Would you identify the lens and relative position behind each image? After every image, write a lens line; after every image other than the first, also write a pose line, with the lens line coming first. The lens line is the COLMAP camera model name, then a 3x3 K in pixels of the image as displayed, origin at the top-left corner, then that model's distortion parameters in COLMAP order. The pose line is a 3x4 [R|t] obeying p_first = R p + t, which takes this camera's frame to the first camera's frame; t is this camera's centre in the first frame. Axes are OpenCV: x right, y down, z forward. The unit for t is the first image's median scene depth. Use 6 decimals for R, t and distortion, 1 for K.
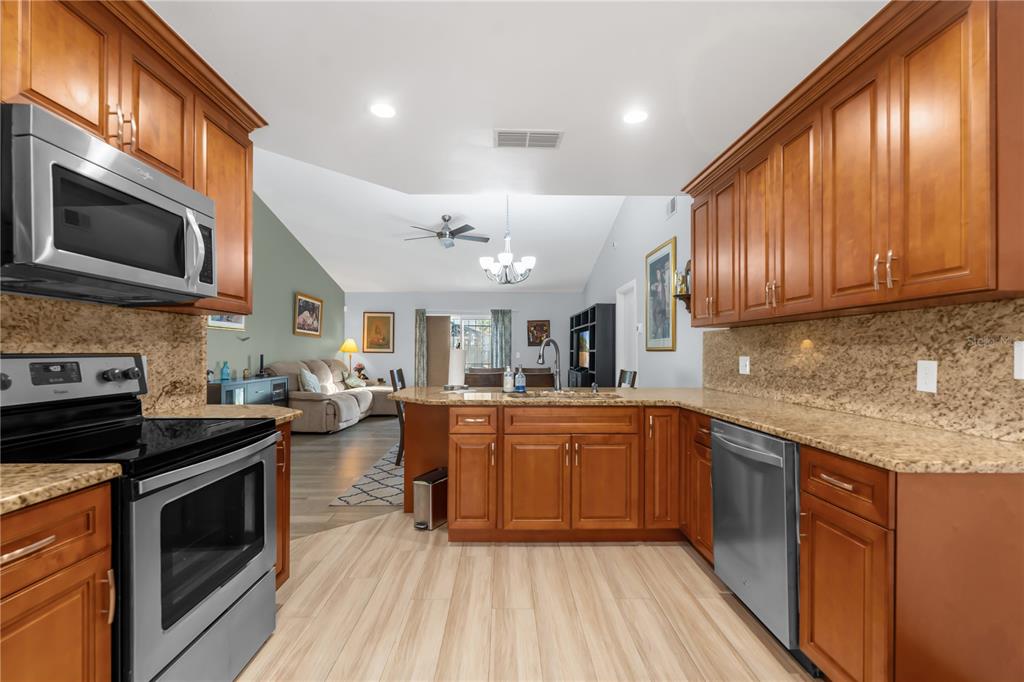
lens RADIAL K [[455.8, 0, 508.8], [0, 455.8, 350.1], [0, 0, 1]] dist [-0.001567, -0.000420]
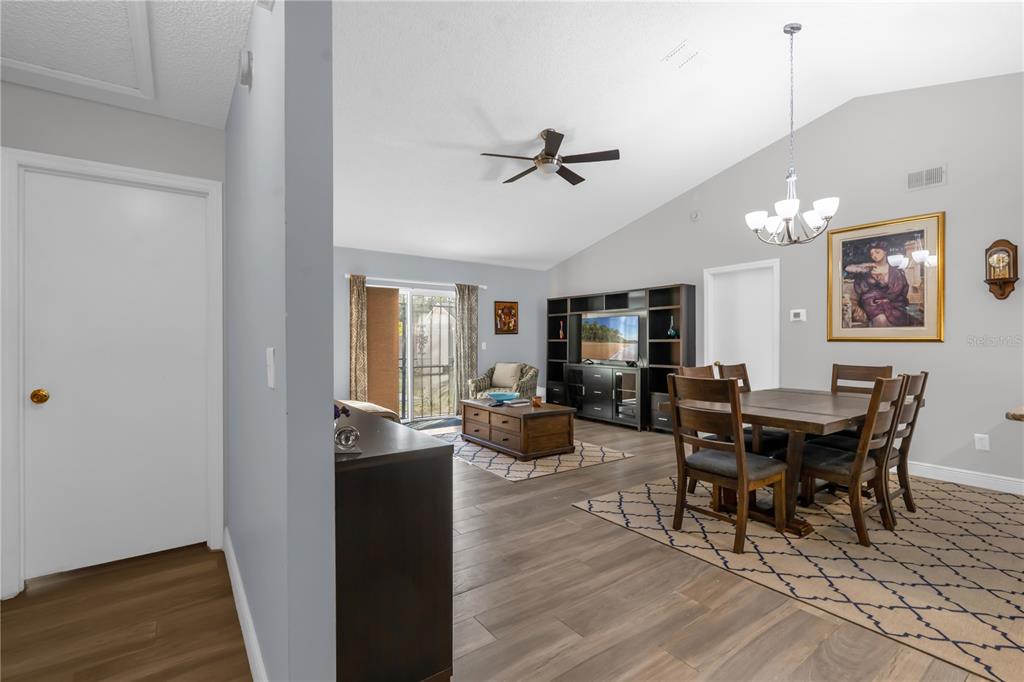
lens RADIAL K [[475.4, 0, 512.0], [0, 475.4, 341.0], [0, 0, 1]] dist [-0.002115, -0.000160]
pose [[0.825190, -0.002547, 0.564849, -1.358614], [0.000207, 0.999991, 0.004206, -0.002331], [-0.564855, -0.003354, 0.825183, 1.130411]]
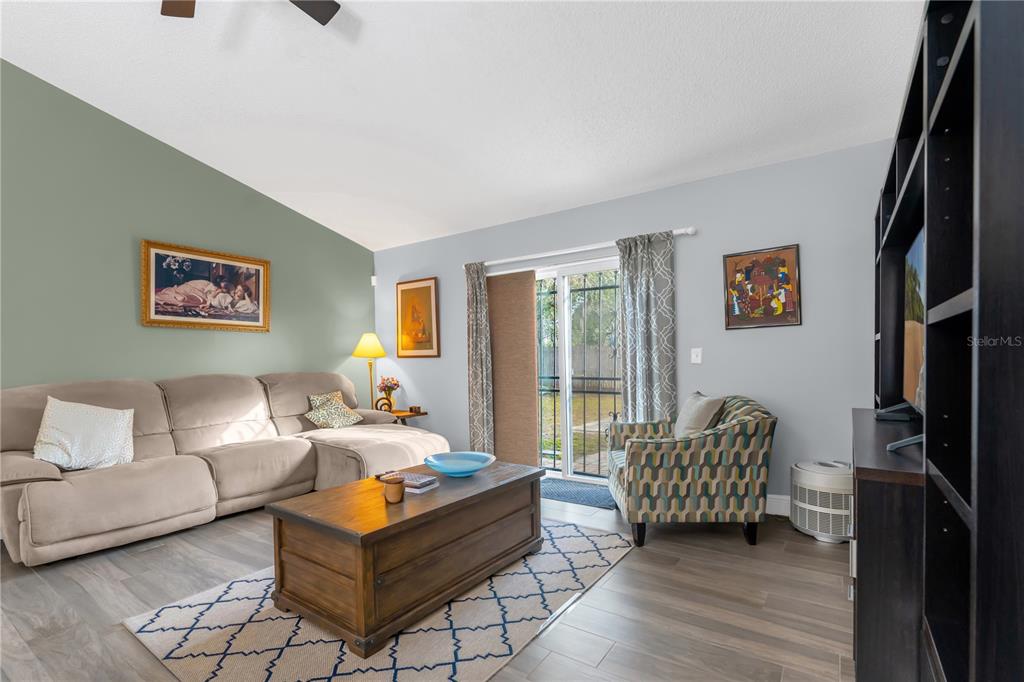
lens RADIAL K [[474.7, 0, 510.9], [0, 474.7, 360.8], [0, 0, 1]] dist [-0.000943, -0.000143]
pose [[0.804248, -0.015688, -0.594087, 0.433602], [0.025965, 0.999625, 0.008755, 0.027310], [0.593726, -0.022467, 0.804353, 2.153723]]
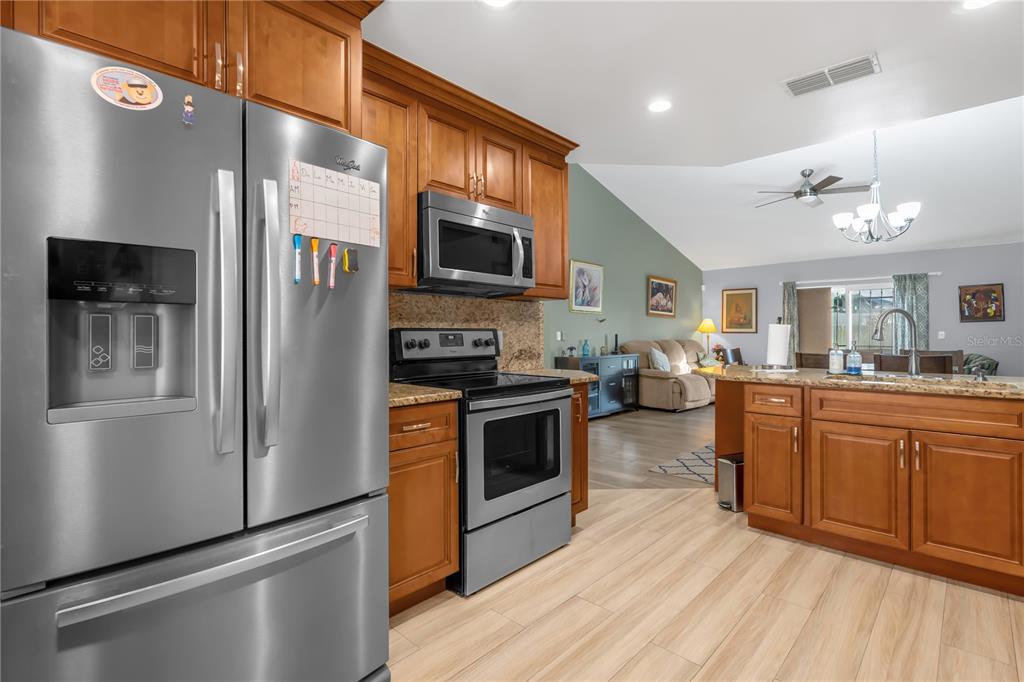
lens RADIAL K [[484.3, 0, 513.6], [0, 484.3, 332.2], [0, 0, 1]] dist [-0.001232, -0.000252]
pose [[0.719650, -0.007348, -0.694298, 0.225255], [0.006816, 0.999971, -0.003519, 0.016353], [0.694303, -0.002200, 0.719679, -0.068069]]
